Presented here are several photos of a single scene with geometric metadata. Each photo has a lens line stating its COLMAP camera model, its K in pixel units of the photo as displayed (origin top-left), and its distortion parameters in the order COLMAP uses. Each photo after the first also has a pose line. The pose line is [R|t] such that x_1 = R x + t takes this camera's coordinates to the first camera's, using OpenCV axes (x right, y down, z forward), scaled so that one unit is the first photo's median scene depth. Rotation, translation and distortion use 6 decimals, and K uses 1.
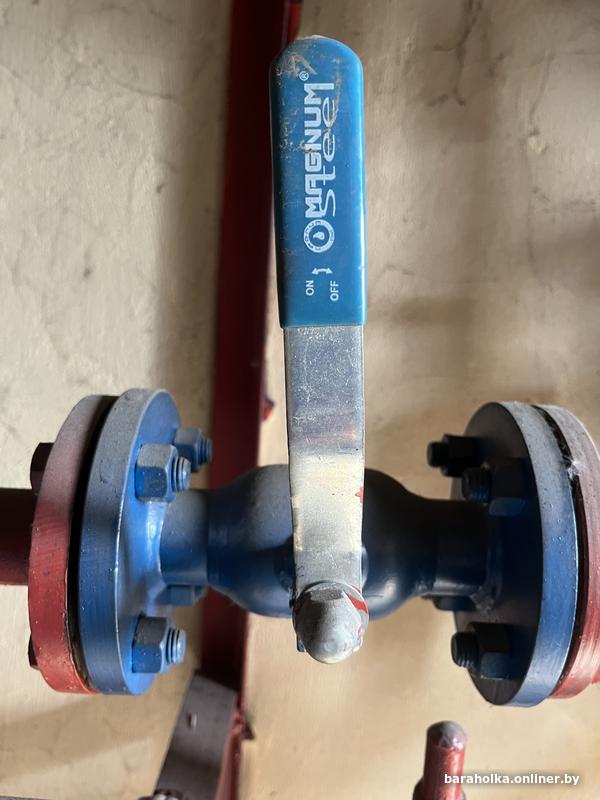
lens RADIAL K [[600.1, 0, 300.0], [0, 600.1, 400.0], [0, 0, 1]] dist [0.033842, 0.000151]
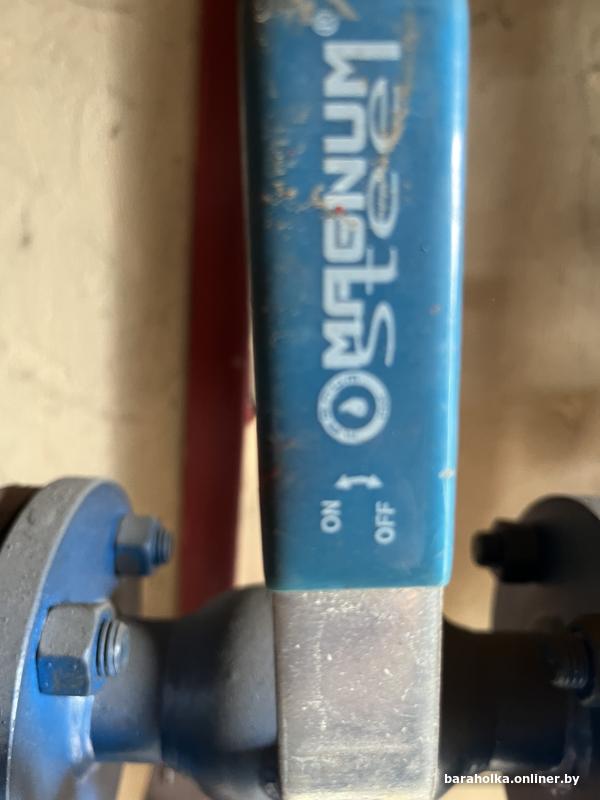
lens RADIAL K [[612.2, 0, 300.0], [0, 612.2, 400.0], [0, 0, 1]] dist [0.042339, -0.080320]
pose [[0.999863, 0.005261, 0.015721, -0.014445], [-0.007032, 0.993359, 0.114839, -0.325762], [-0.015013, -0.114934, 0.993260, 0.554798]]
